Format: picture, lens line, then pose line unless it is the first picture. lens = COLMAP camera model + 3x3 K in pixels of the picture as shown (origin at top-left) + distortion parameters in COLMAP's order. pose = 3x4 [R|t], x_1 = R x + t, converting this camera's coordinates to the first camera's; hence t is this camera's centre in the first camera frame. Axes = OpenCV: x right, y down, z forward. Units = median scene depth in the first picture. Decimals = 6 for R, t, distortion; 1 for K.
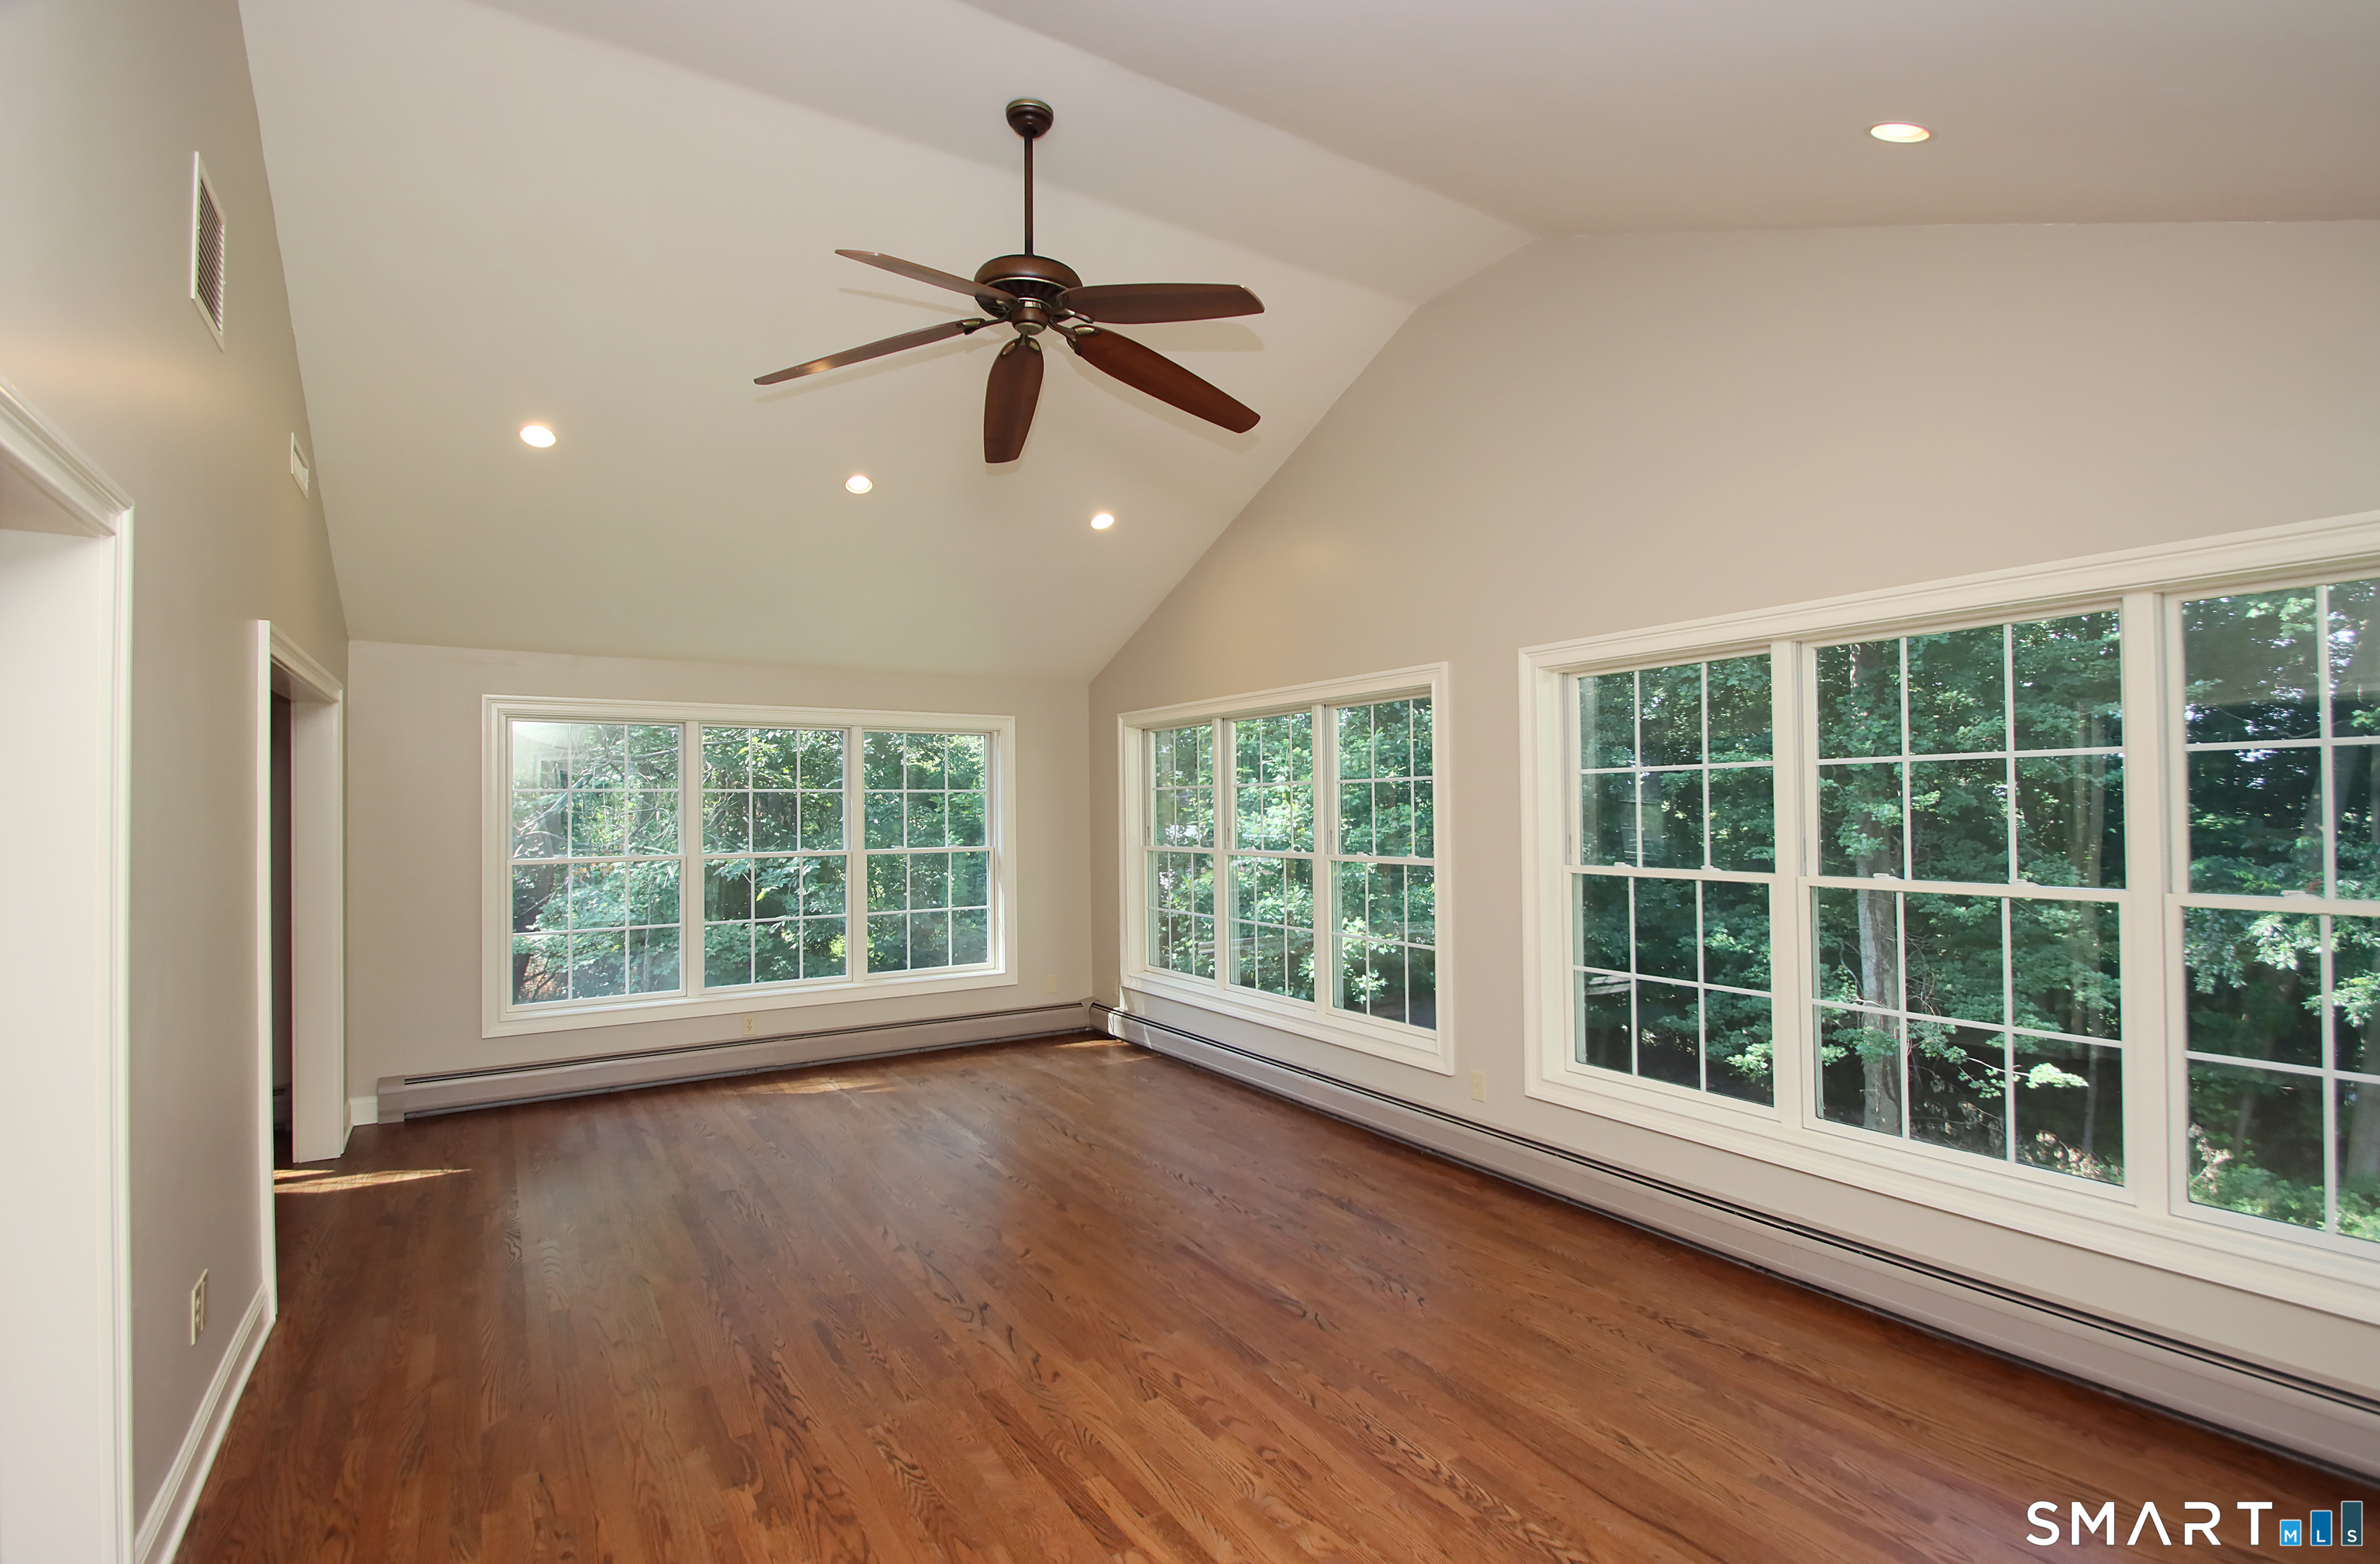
lens RADIAL K [[1105.9, 0, 1209.5], [0, 1105.9, 794.3], [0, 0, 1]] dist [0.000592, -0.001182]
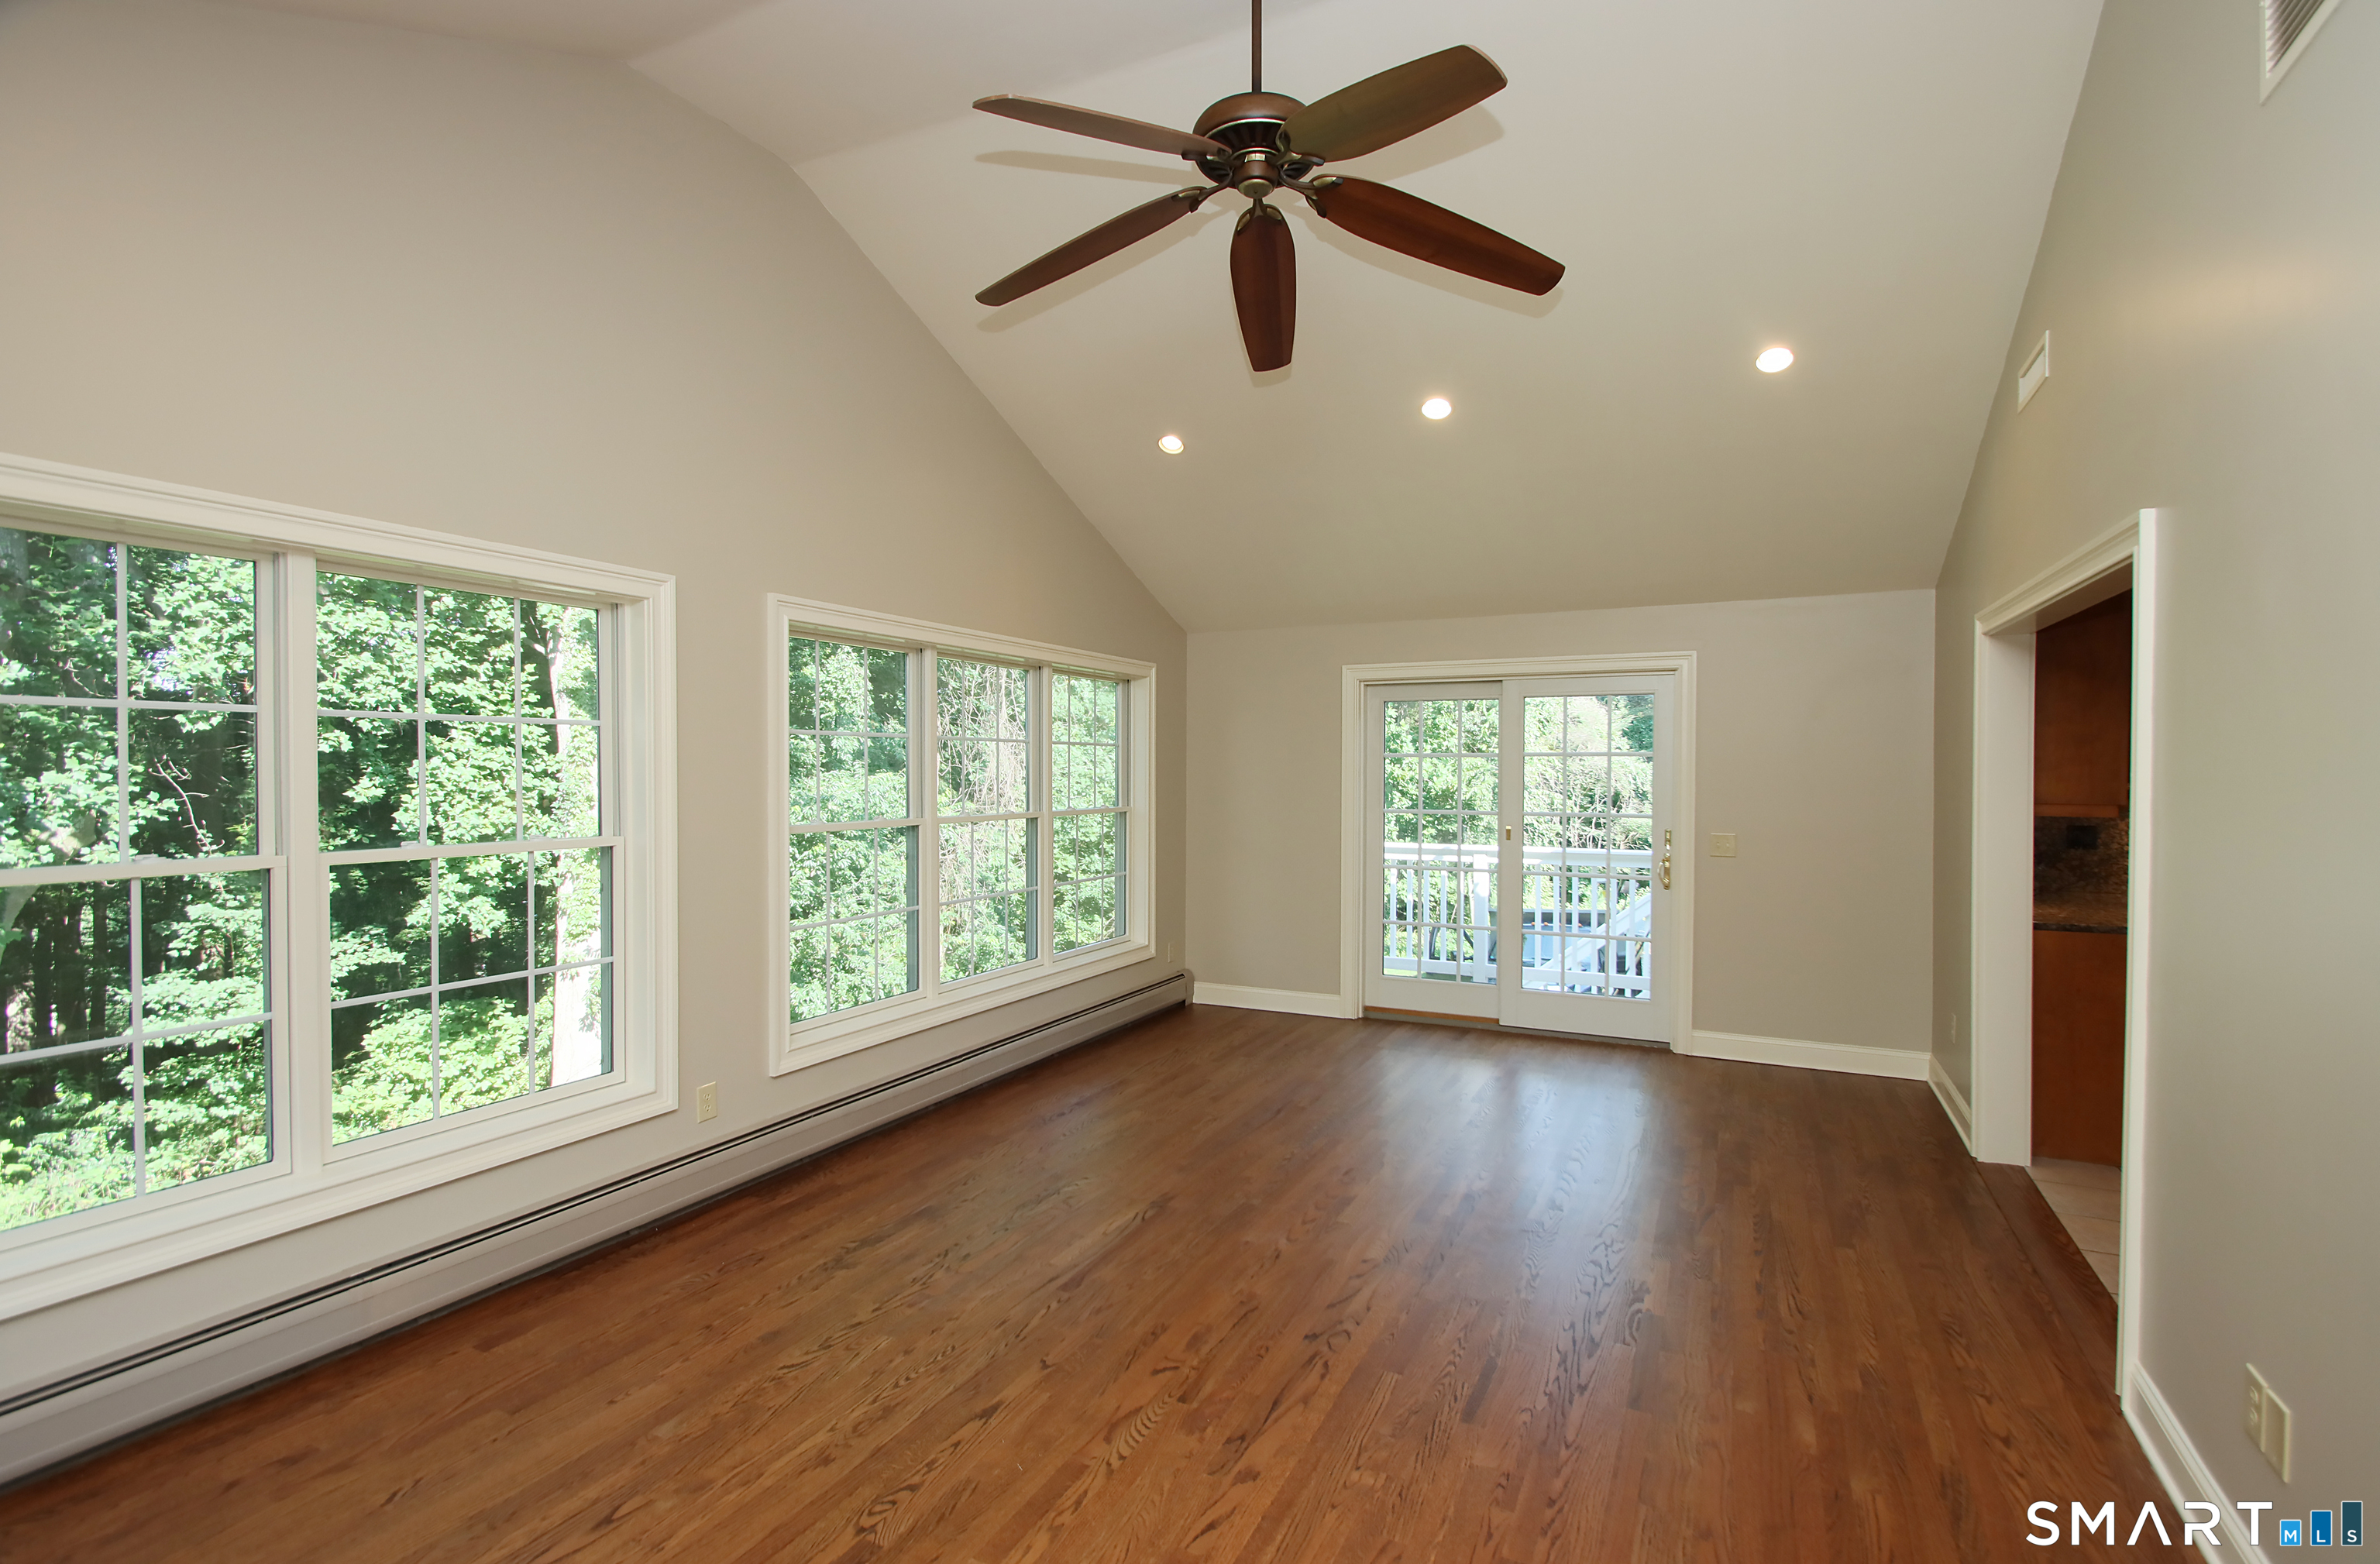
lens RADIAL K [[1105.9, 0, 1208.3], [0, 1105.9, 778.3], [0, 0, 1]] dist [0.000592, -0.001182]
pose [[-0.521839, -0.001755, 0.853042, -0.744107], [-0.009578, 0.999947, -0.003802, 0.024426], [-0.852990, -0.010155, -0.521828, 1.261350]]
